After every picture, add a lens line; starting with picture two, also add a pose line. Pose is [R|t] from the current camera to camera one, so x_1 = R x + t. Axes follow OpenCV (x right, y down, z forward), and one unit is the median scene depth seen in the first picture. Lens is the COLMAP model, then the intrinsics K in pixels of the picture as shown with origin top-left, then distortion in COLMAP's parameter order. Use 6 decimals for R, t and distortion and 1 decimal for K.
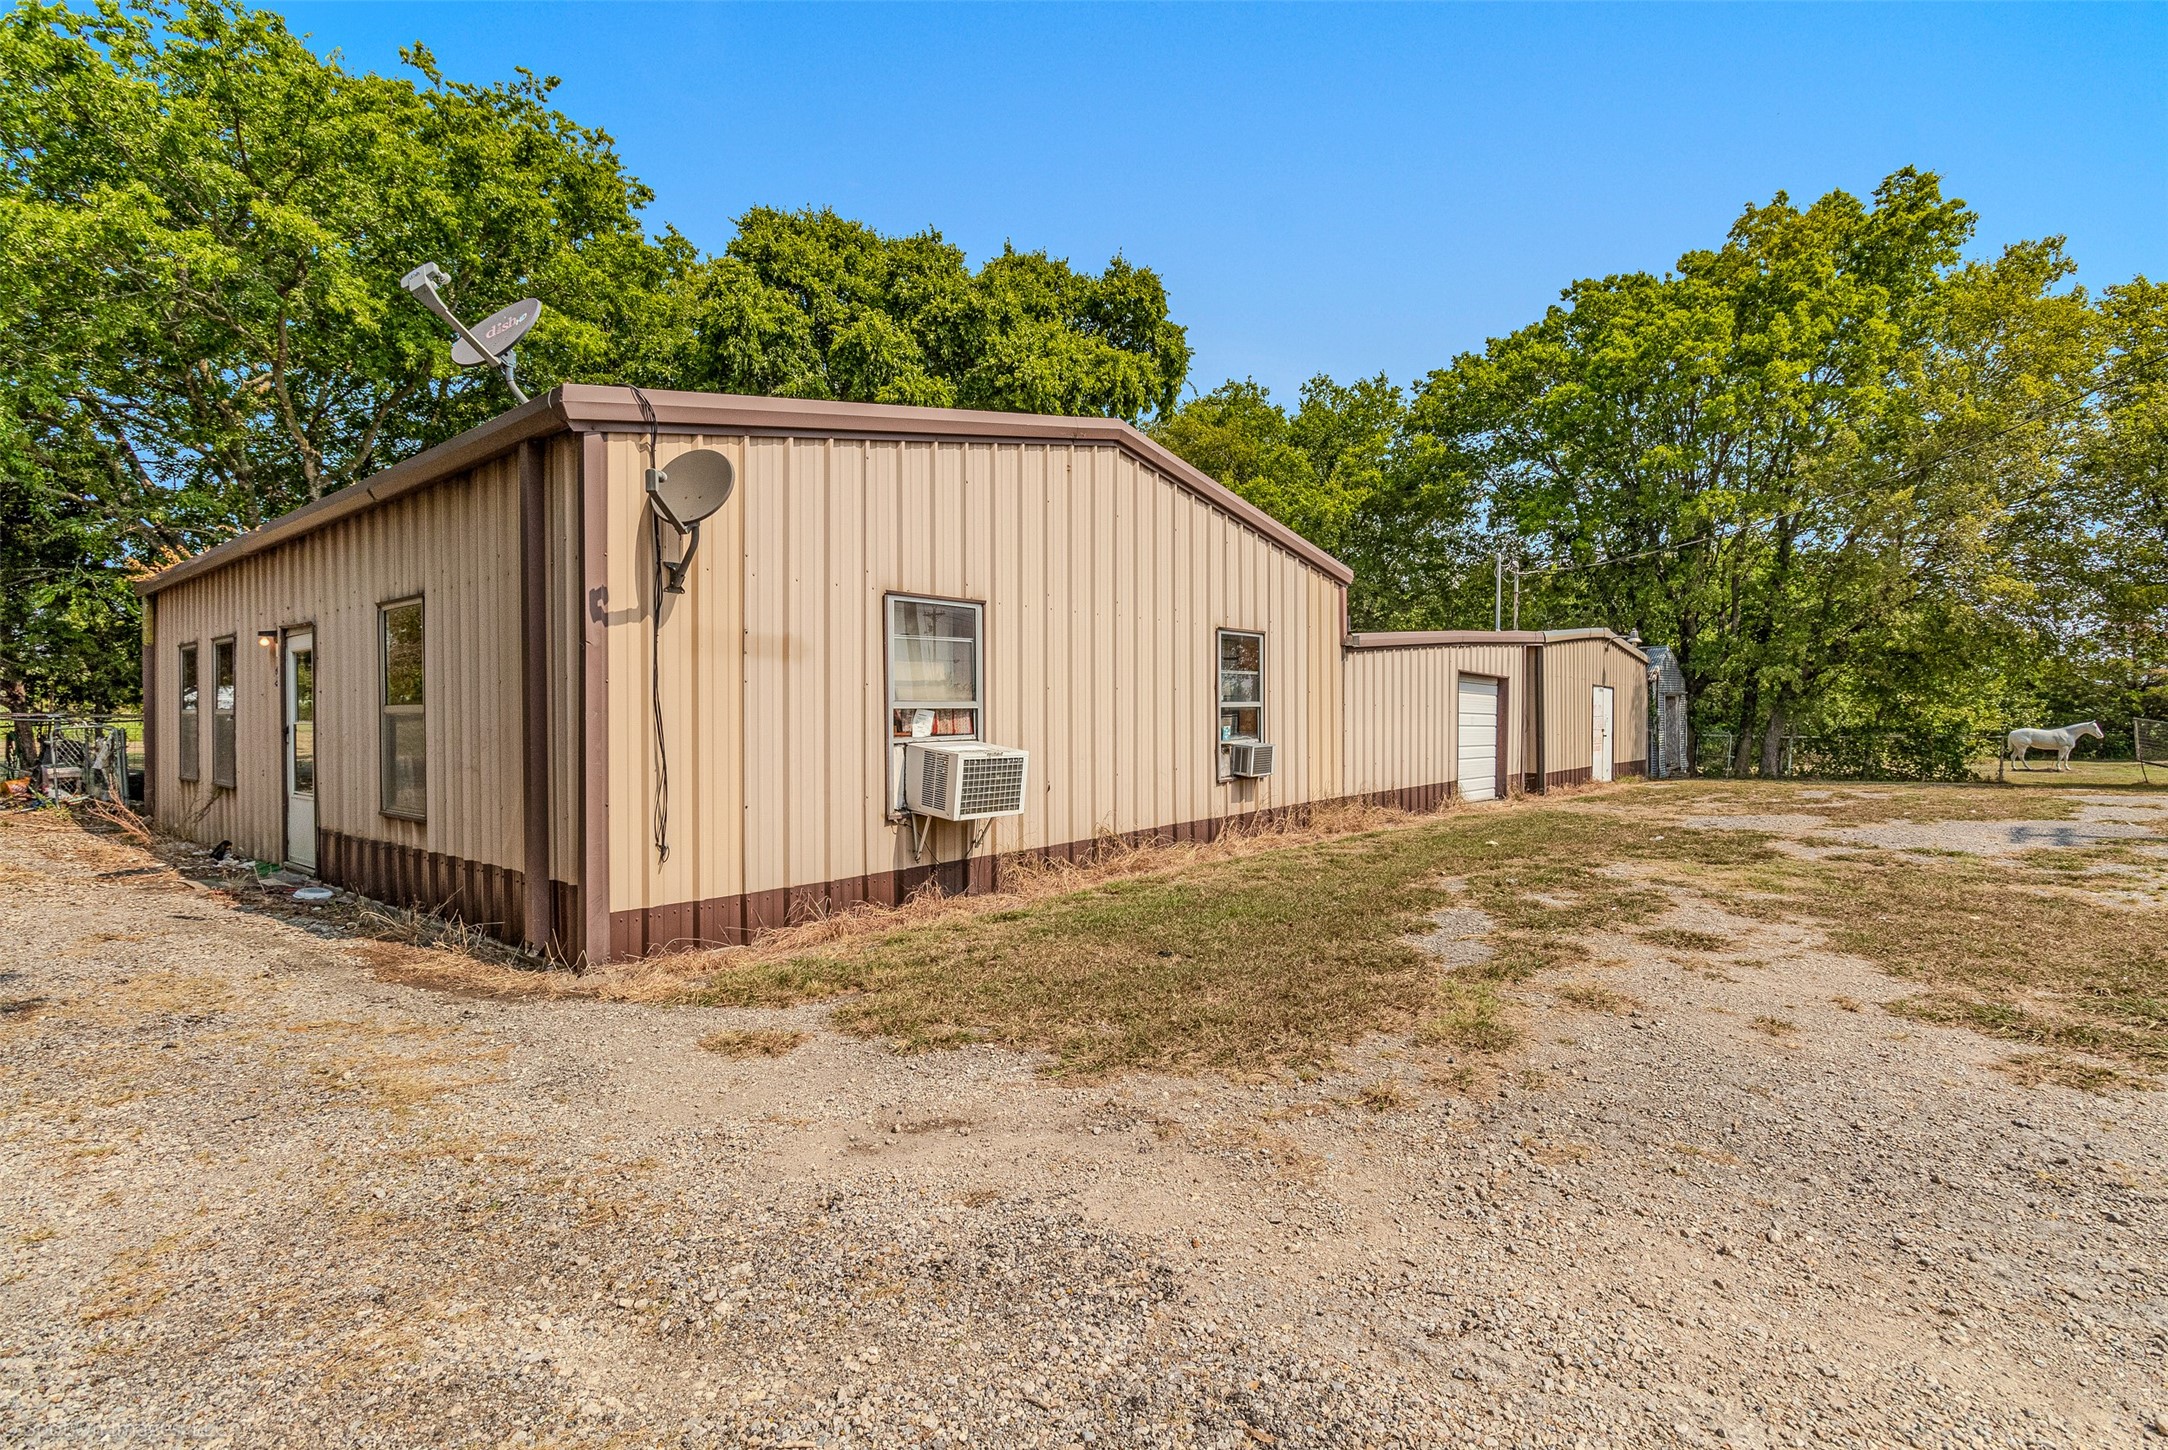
lens RADIAL K [[1013.9, 0, 1089.7], [0, 1013.9, 719.1], [0, 0, 1]] dist [0.002331, 0.000416]
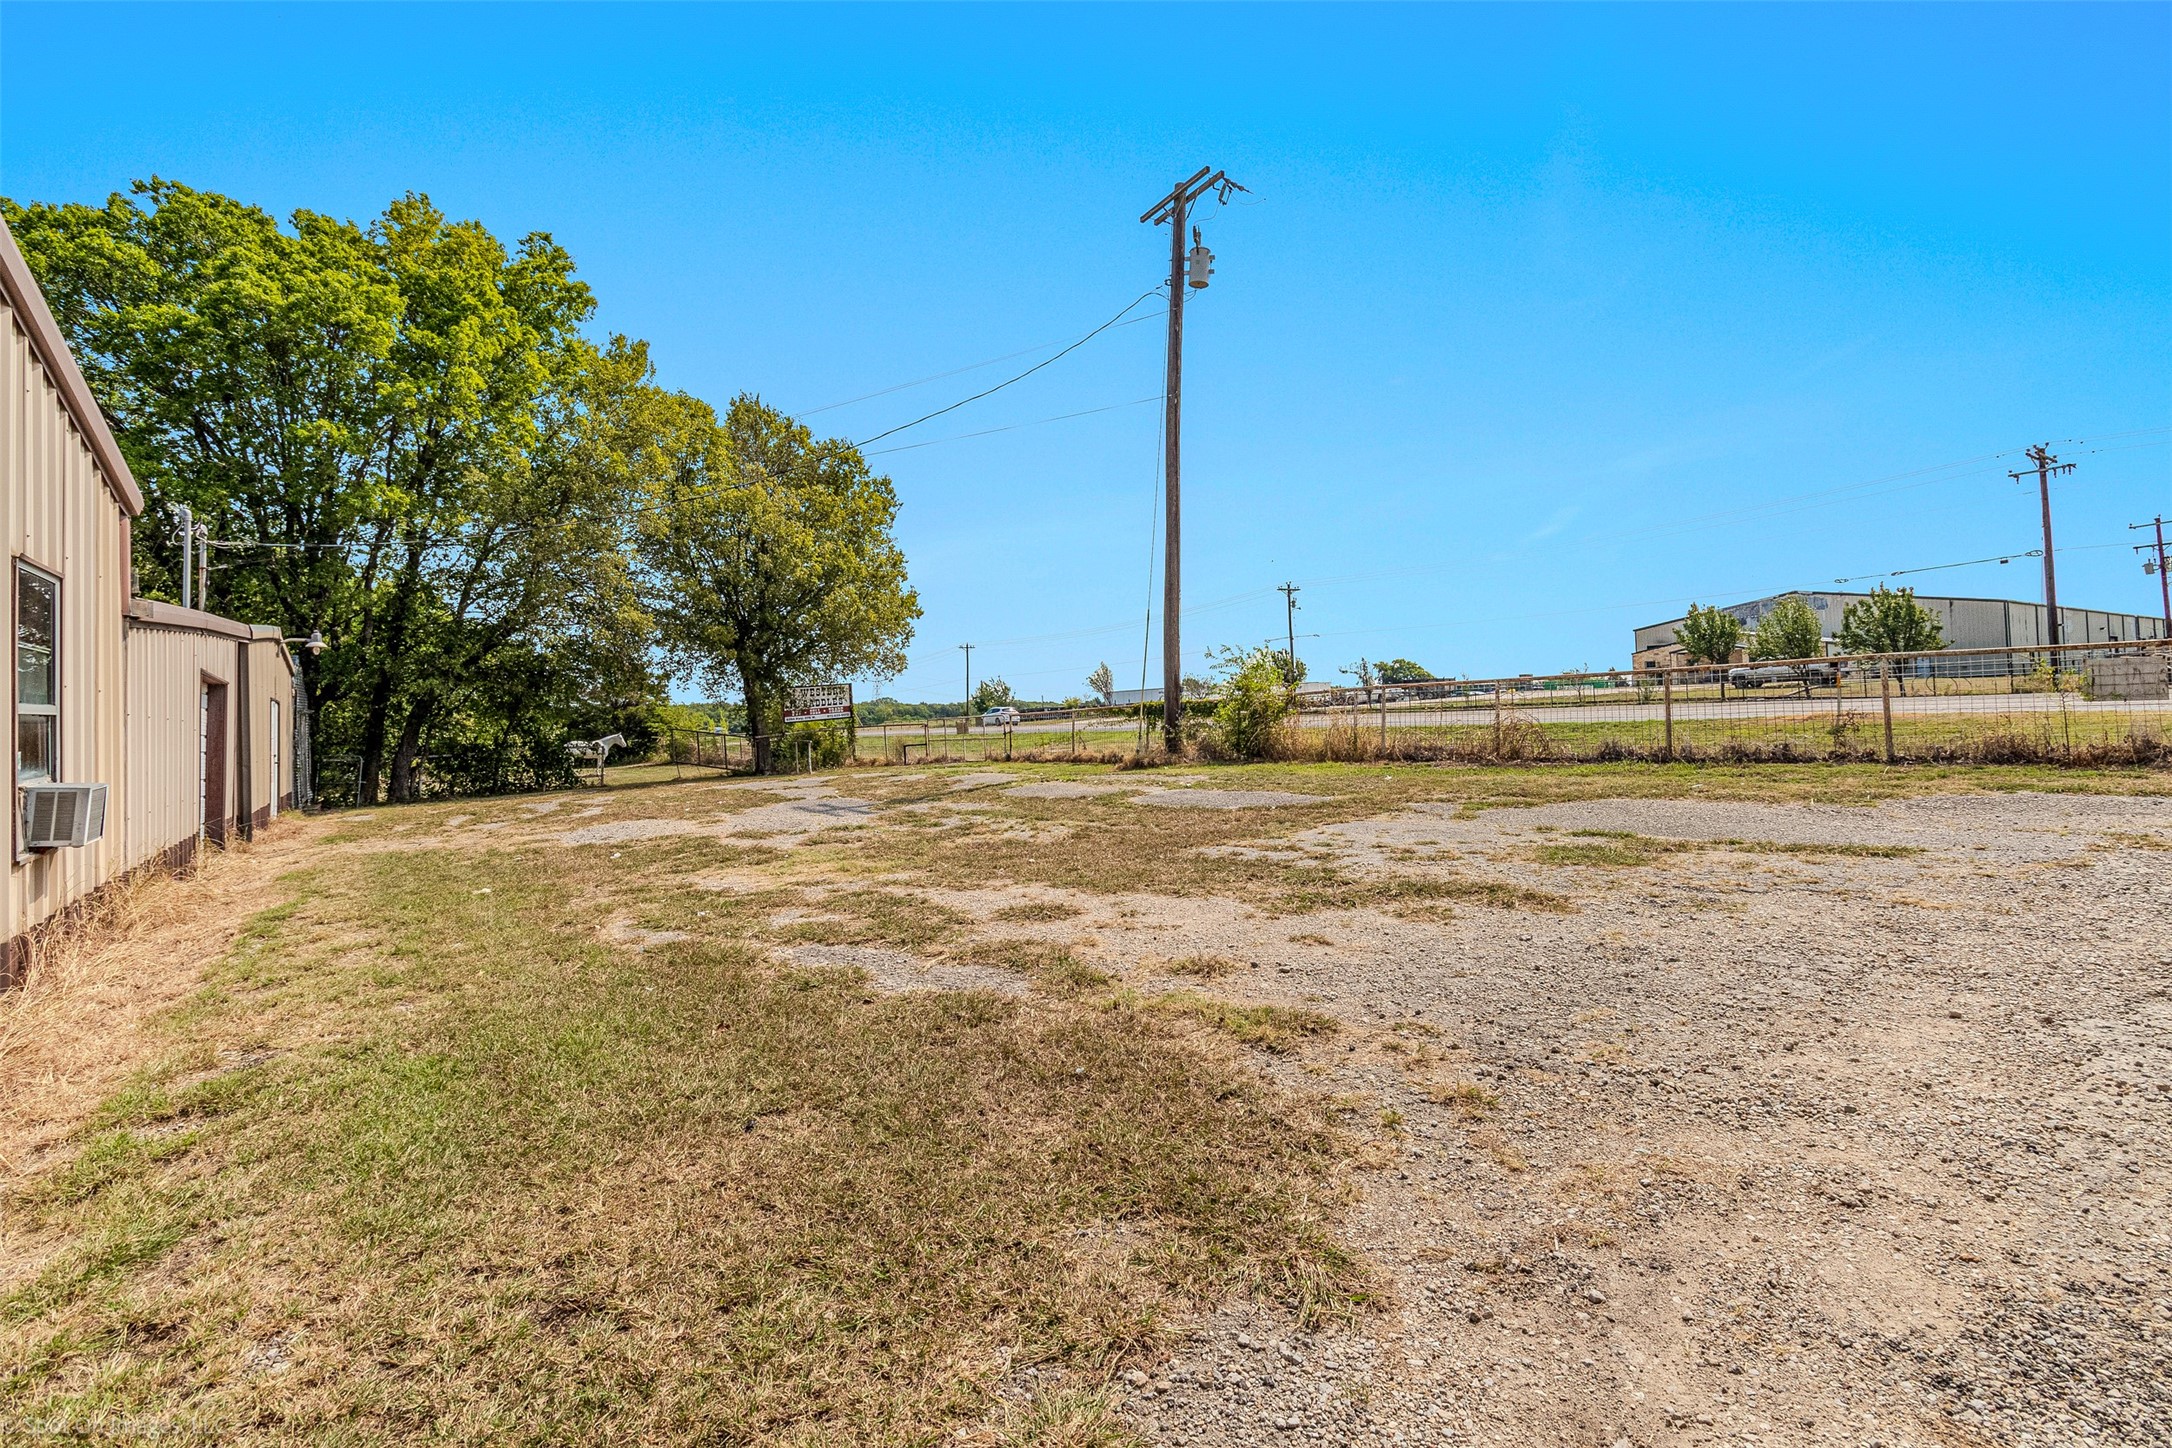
lens RADIAL K [[1032.4, 0, 1082.3], [0, 1032.4, 673.8], [0, 0, 1]] dist [-0.001343, -0.000397]
pose [[0.249407, 0.034371, 0.967789, -0.128605], [0.033293, 0.998475, -0.044041, 0.004687], [-0.967826, 0.043205, 0.247882, 0.198735]]
